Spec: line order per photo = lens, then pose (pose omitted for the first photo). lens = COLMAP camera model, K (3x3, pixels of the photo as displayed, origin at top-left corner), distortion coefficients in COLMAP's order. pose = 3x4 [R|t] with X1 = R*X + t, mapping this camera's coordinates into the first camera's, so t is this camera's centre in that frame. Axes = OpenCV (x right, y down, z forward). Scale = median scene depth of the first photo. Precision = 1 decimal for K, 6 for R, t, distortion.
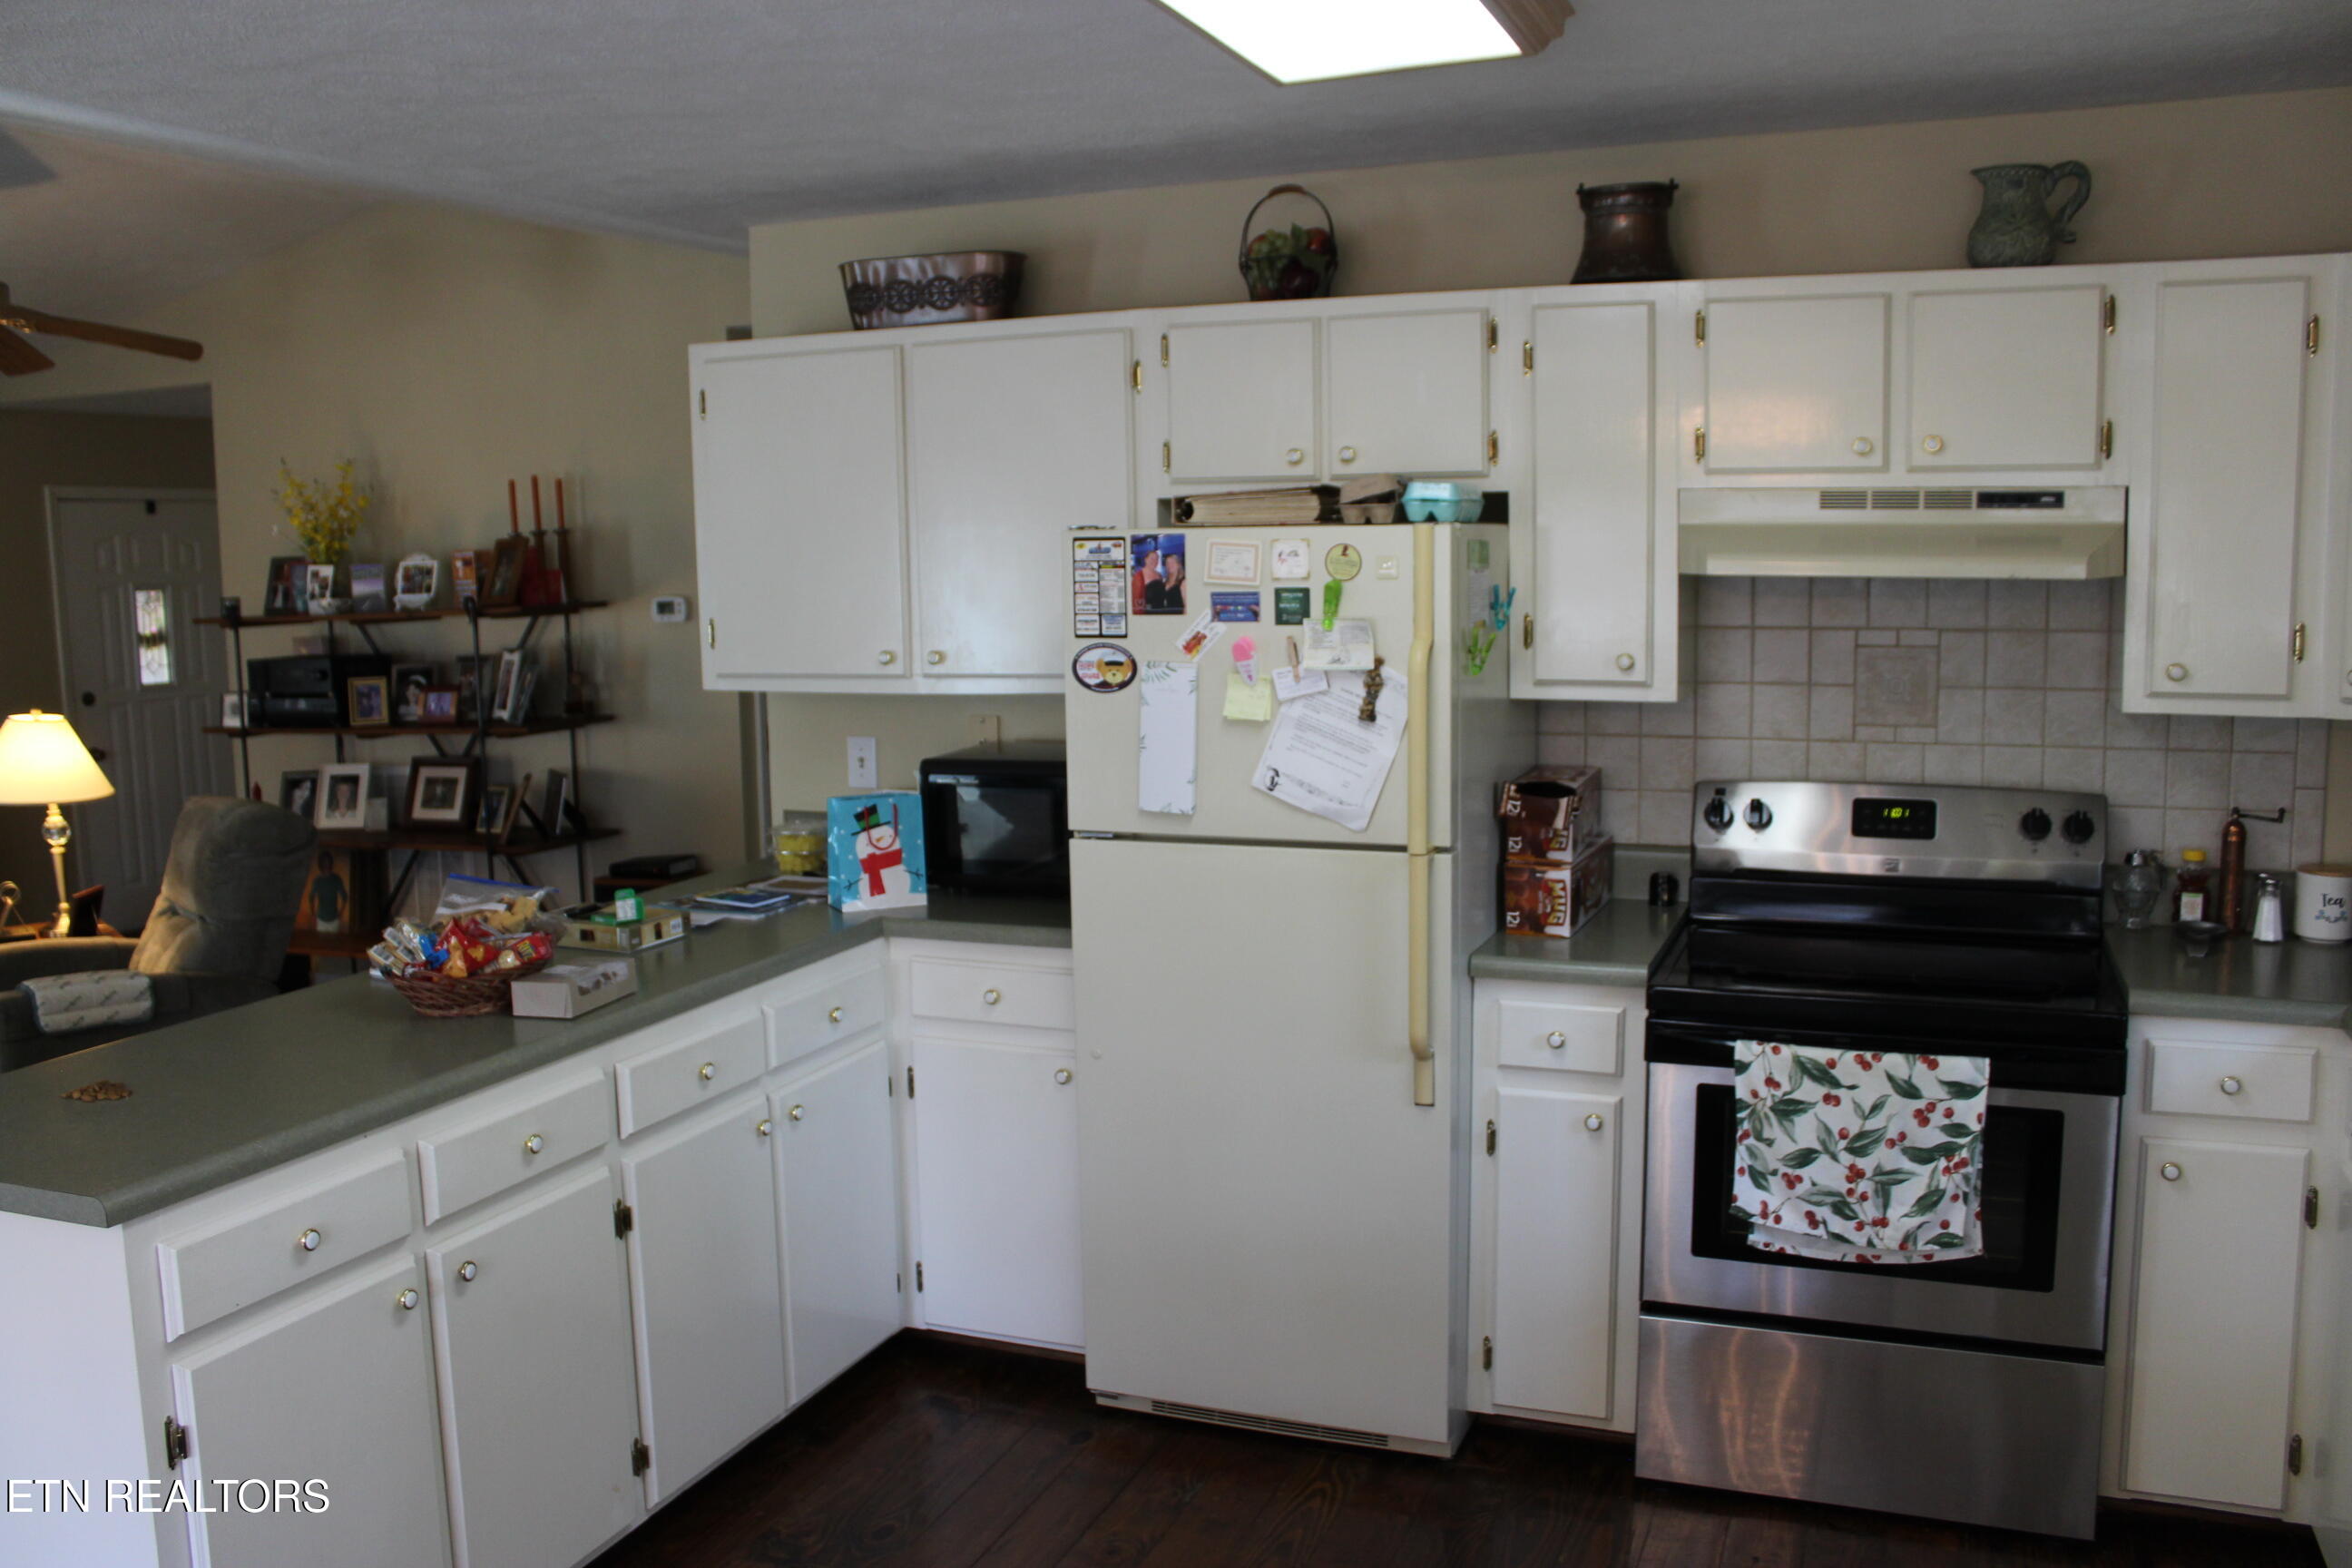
lens RADIAL K [[1949.6, 0, 1180.4], [0, 1949.6, 794.6], [0, 0, 1]] dist [-0.112909, 0.029179]
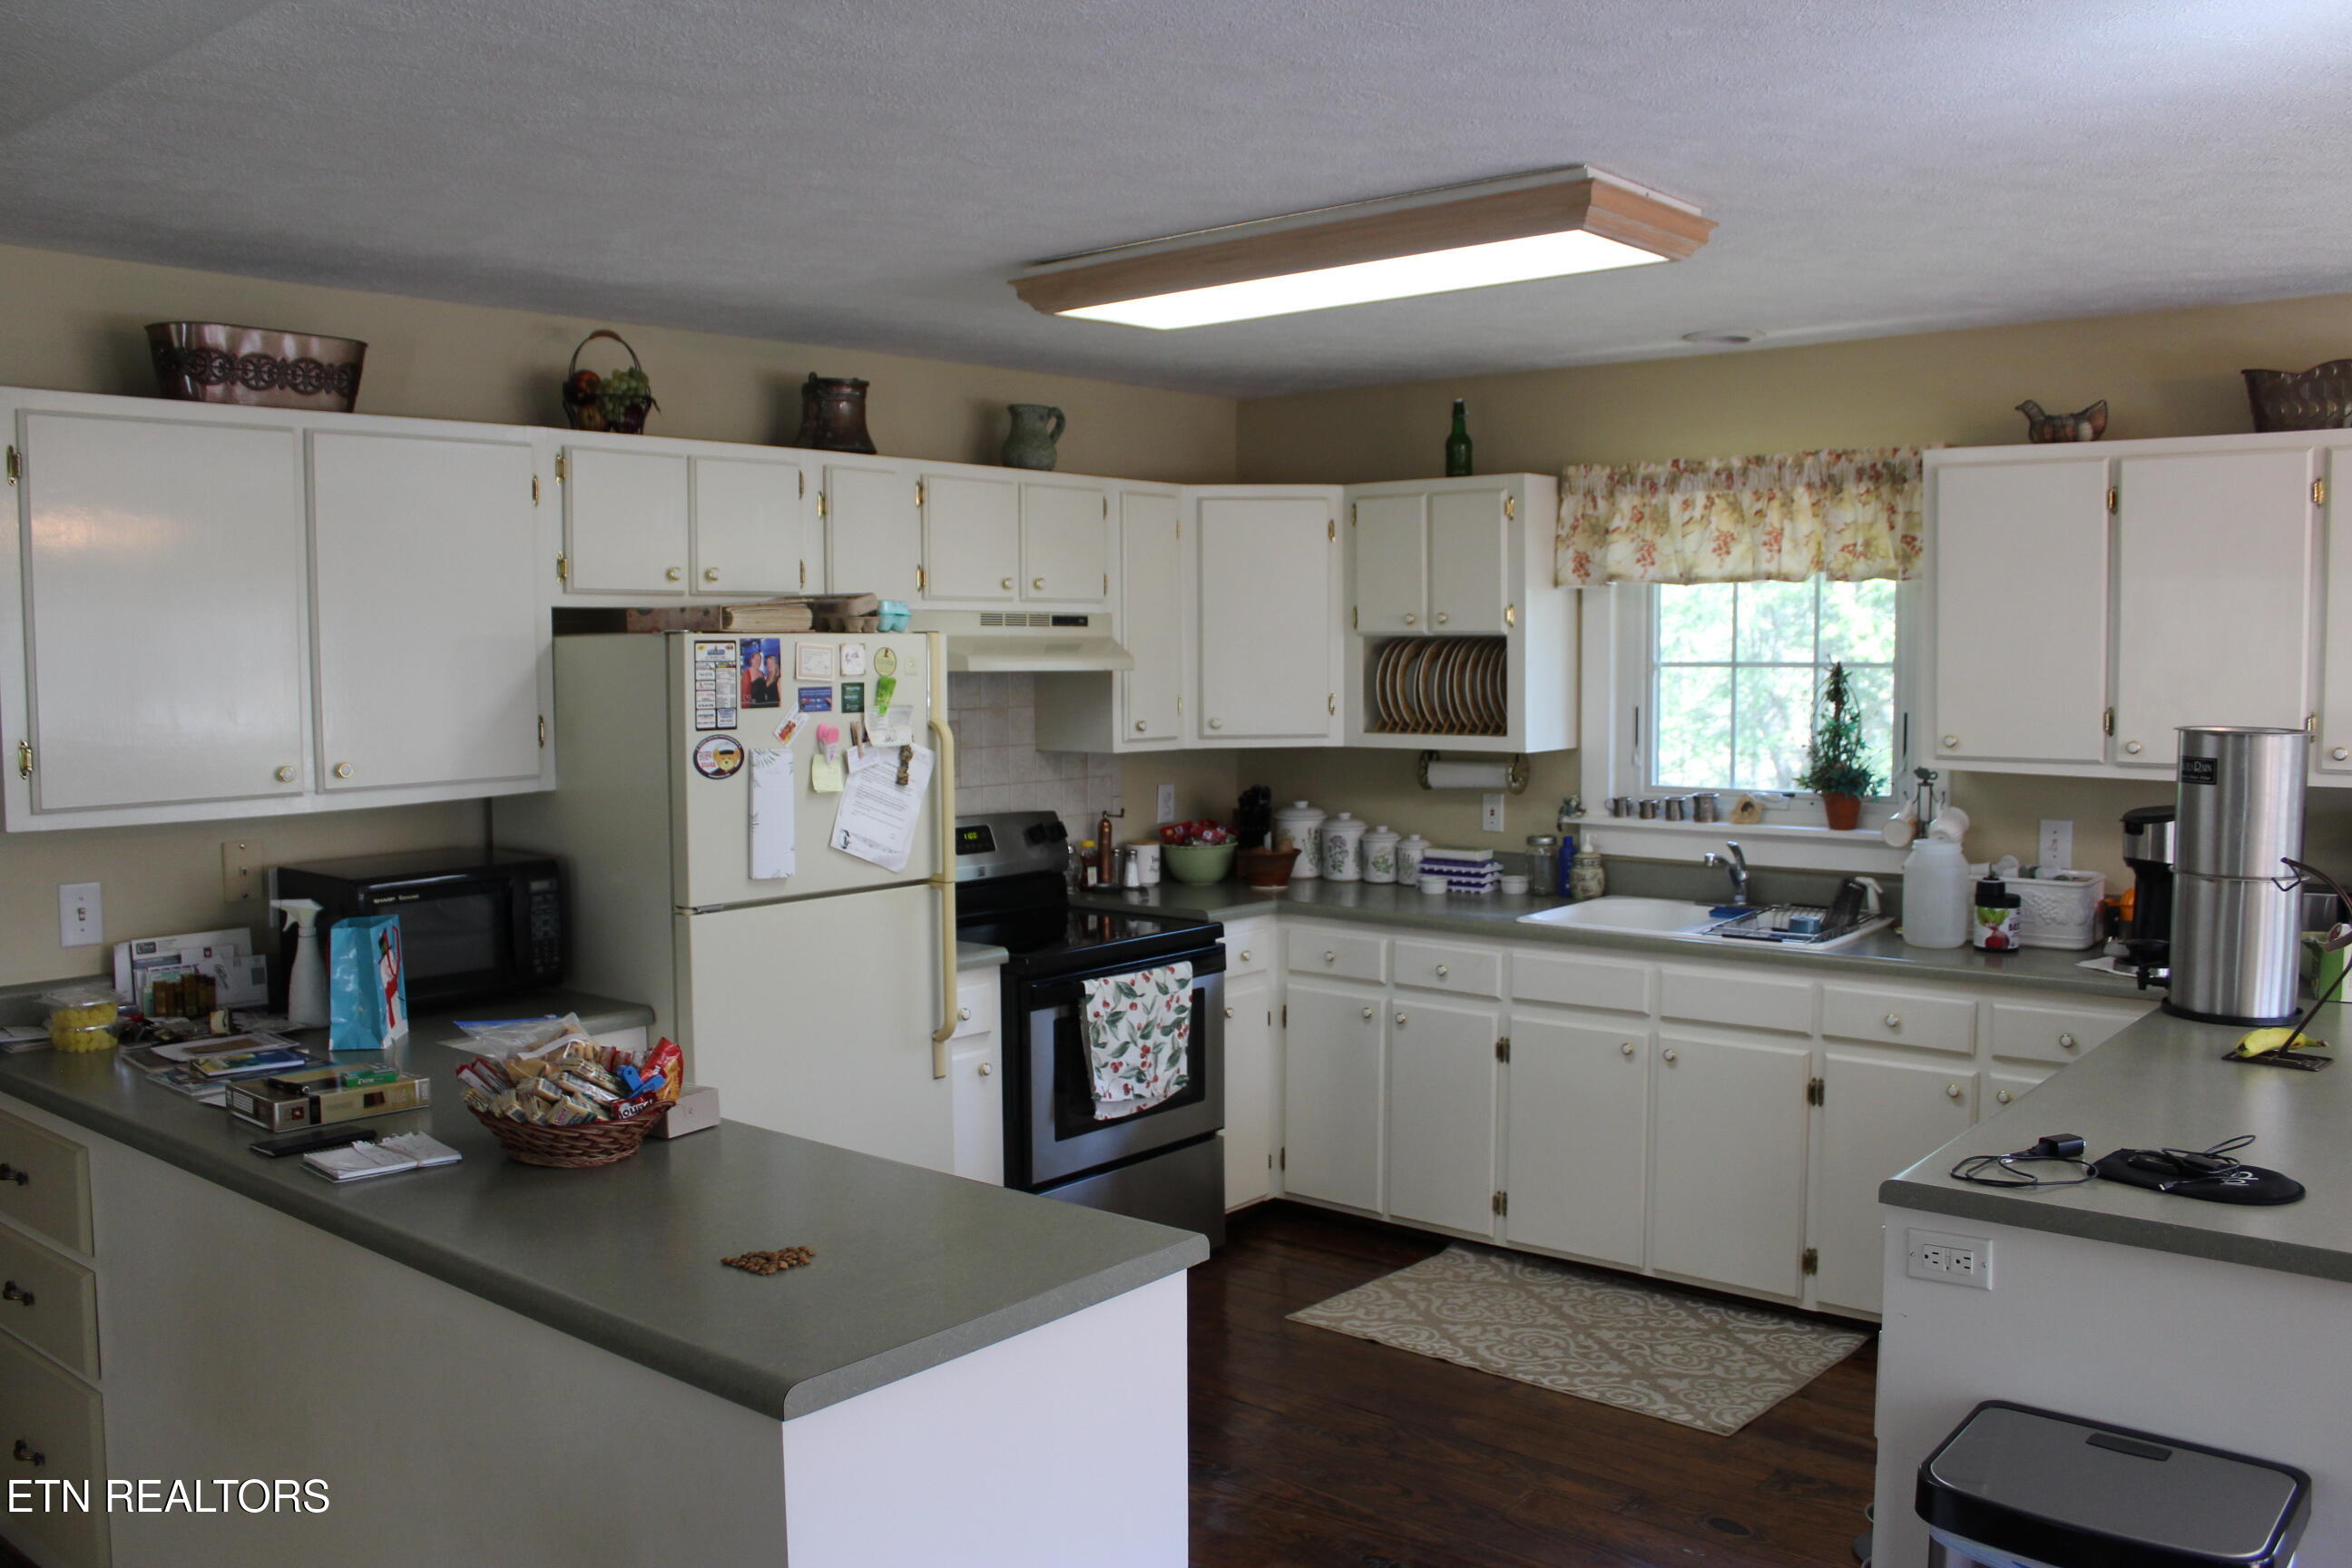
lens RADIAL K [[1949.6, 0, 1182.5], [0, 1949.6, 779.6], [0, 0, 1]] dist [-0.112909, 0.029179]
pose [[0.316044, -0.052587, 0.947286, -1.041793], [0.123765, 0.992216, 0.013789, -0.035839], [-0.940637, 0.112883, 0.320092, 0.410673]]
